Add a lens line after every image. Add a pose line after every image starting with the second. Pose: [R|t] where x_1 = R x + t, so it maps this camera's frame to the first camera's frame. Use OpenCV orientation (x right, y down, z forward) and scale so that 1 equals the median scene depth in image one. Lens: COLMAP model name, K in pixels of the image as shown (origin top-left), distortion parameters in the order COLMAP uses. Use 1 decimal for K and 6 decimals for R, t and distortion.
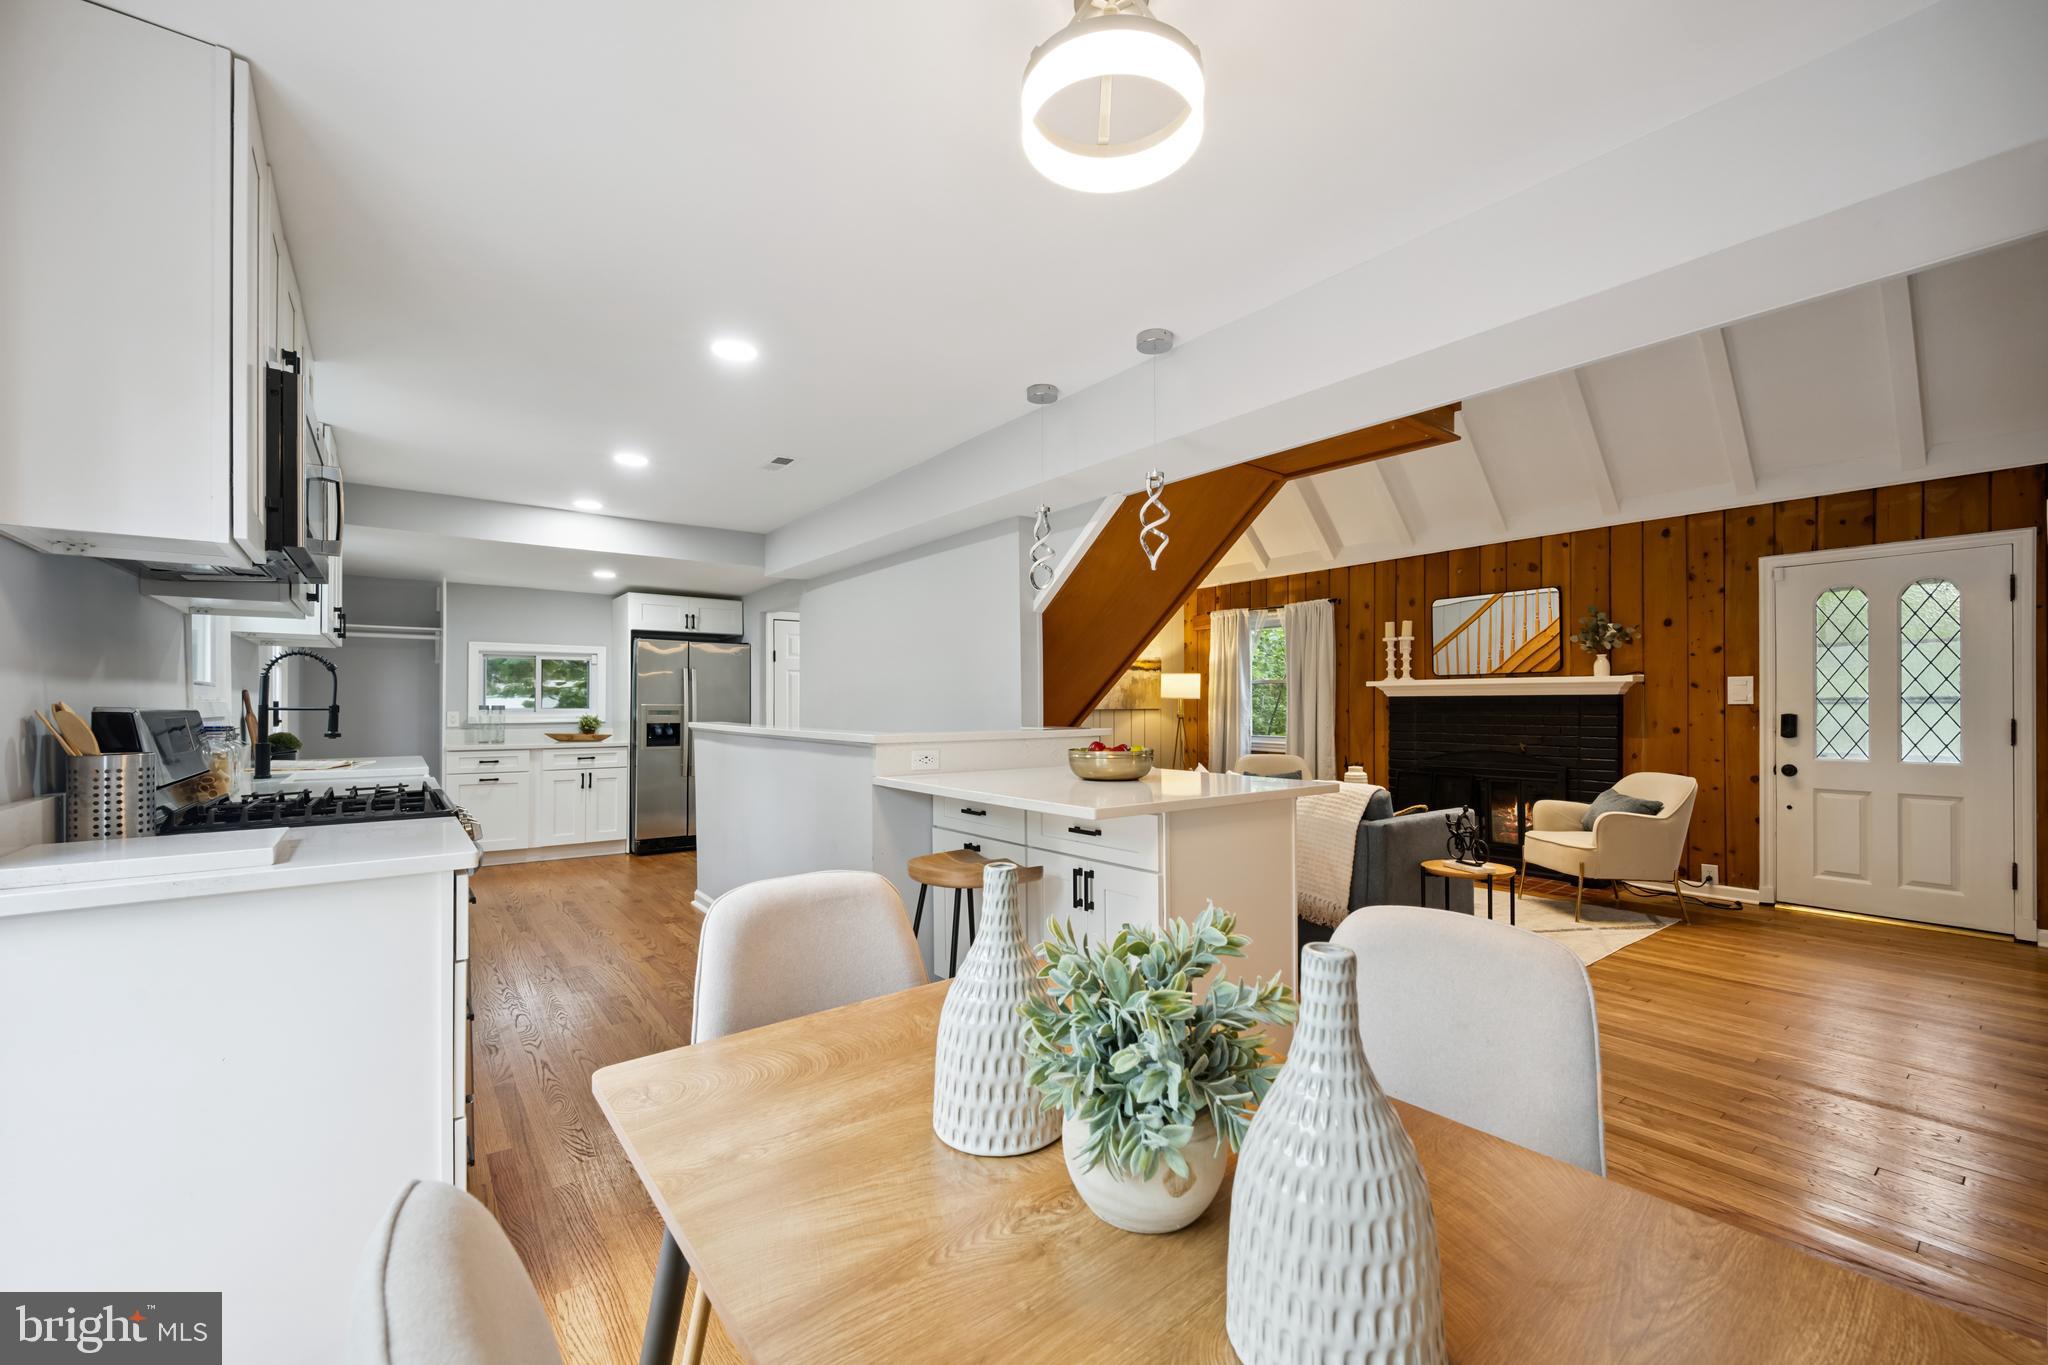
lens RADIAL K [[832.4, 0, 1032.3], [0, 832.4, 689.1], [0, 0, 1]] dist [0.001392, -0.000755]
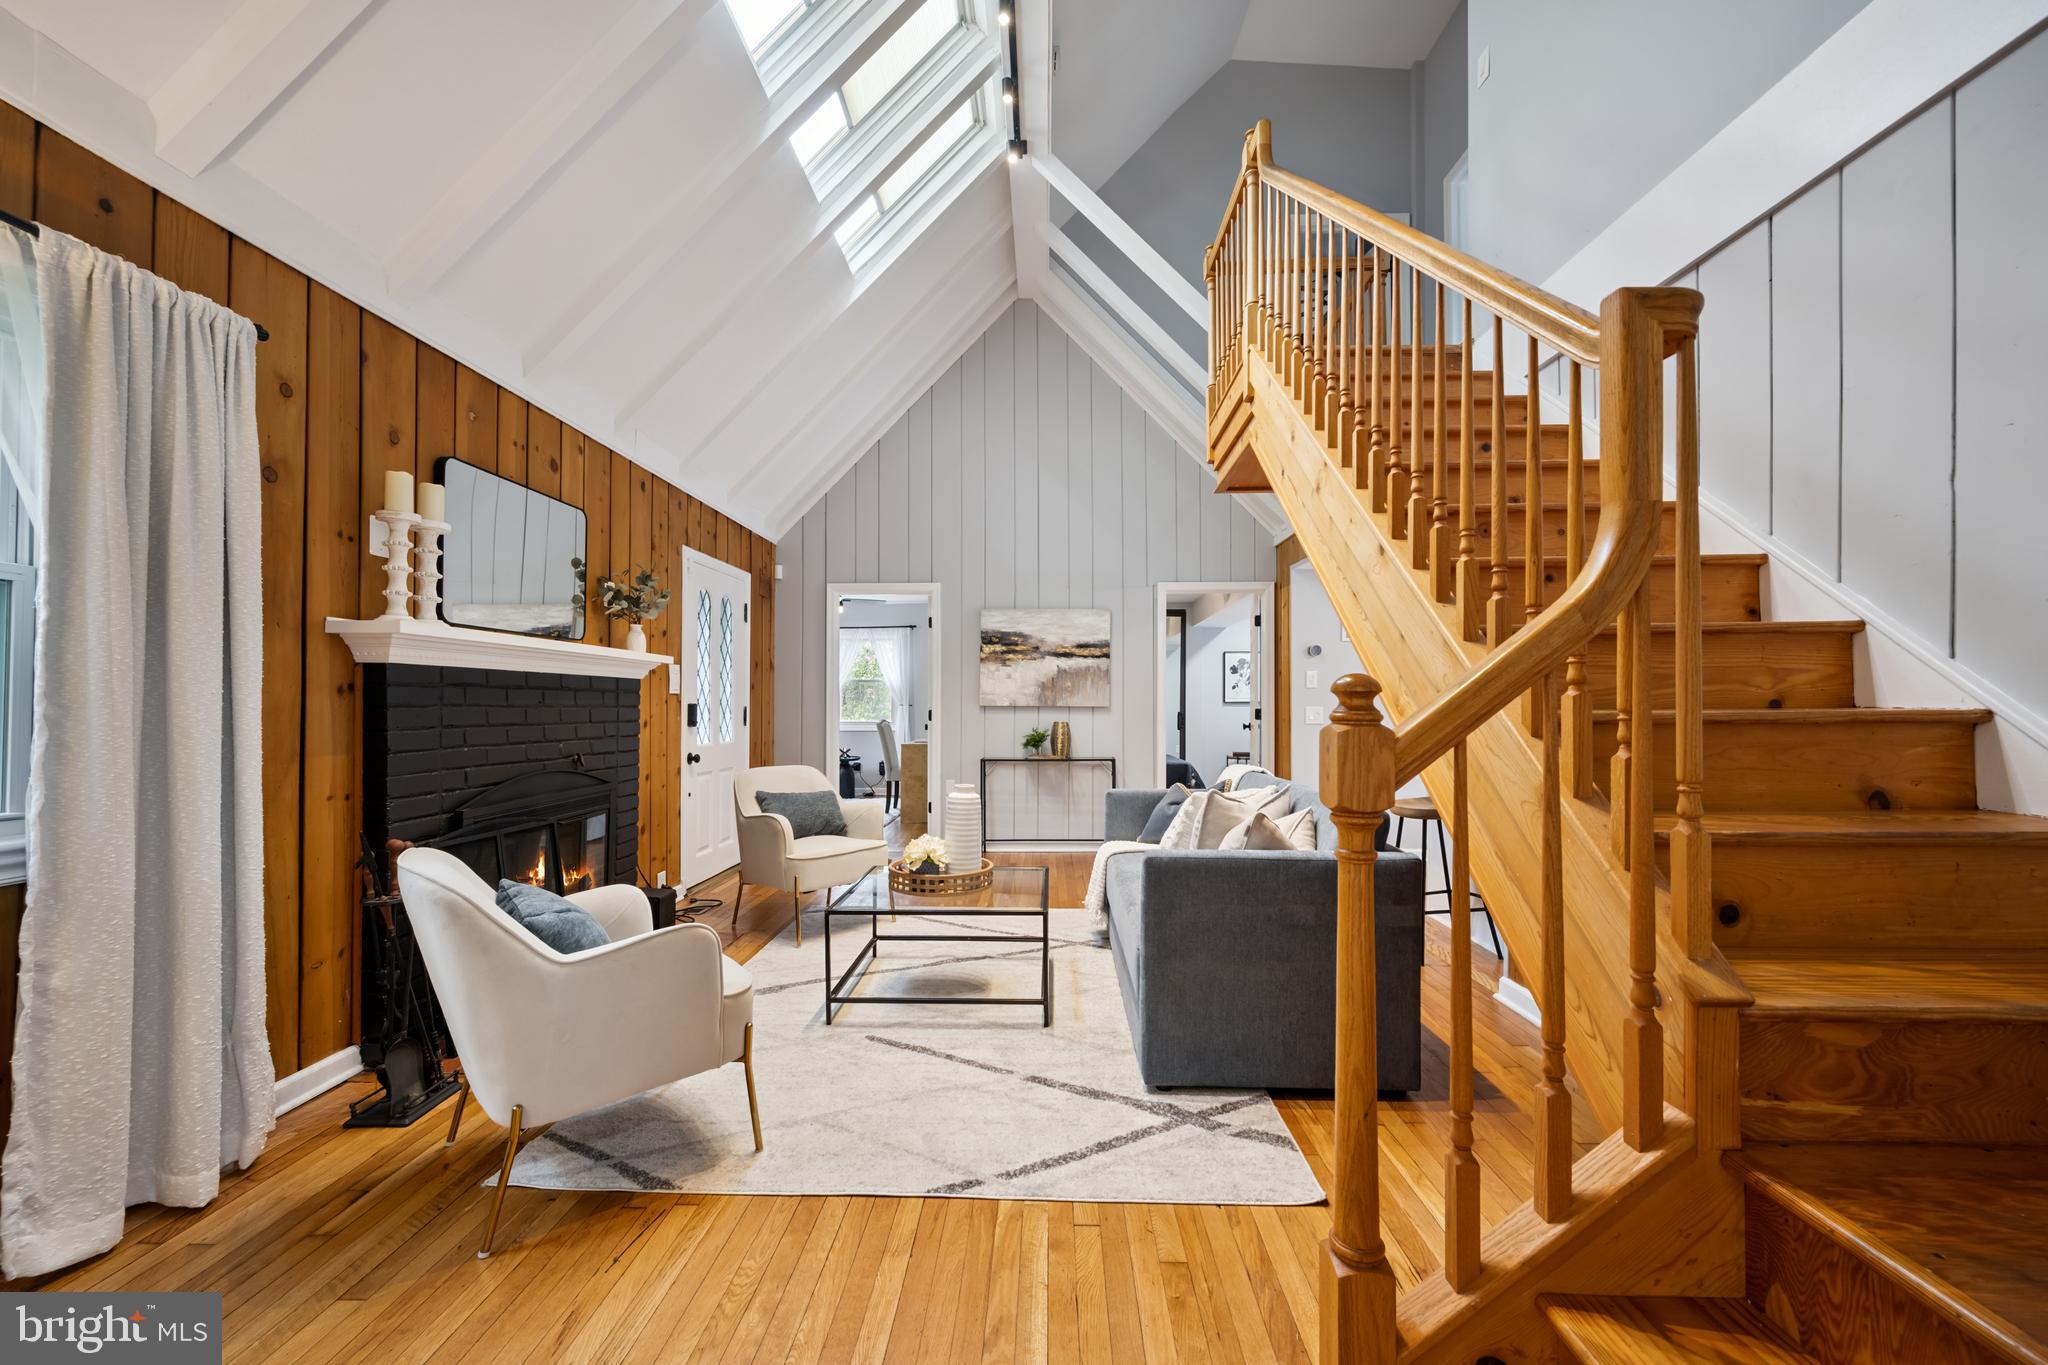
lens RADIAL K [[832.4, 0, 1032.3], [0, 832.4, 689.1], [0, 0, 1]] dist [0.001392, -0.000755]
pose [[-0.778337, 0.009273, 0.627778, -0.056294], [-0.017150, 0.999204, -0.036022, 0.034850], [-0.627613, -0.038804, -0.777558, 1.271429]]
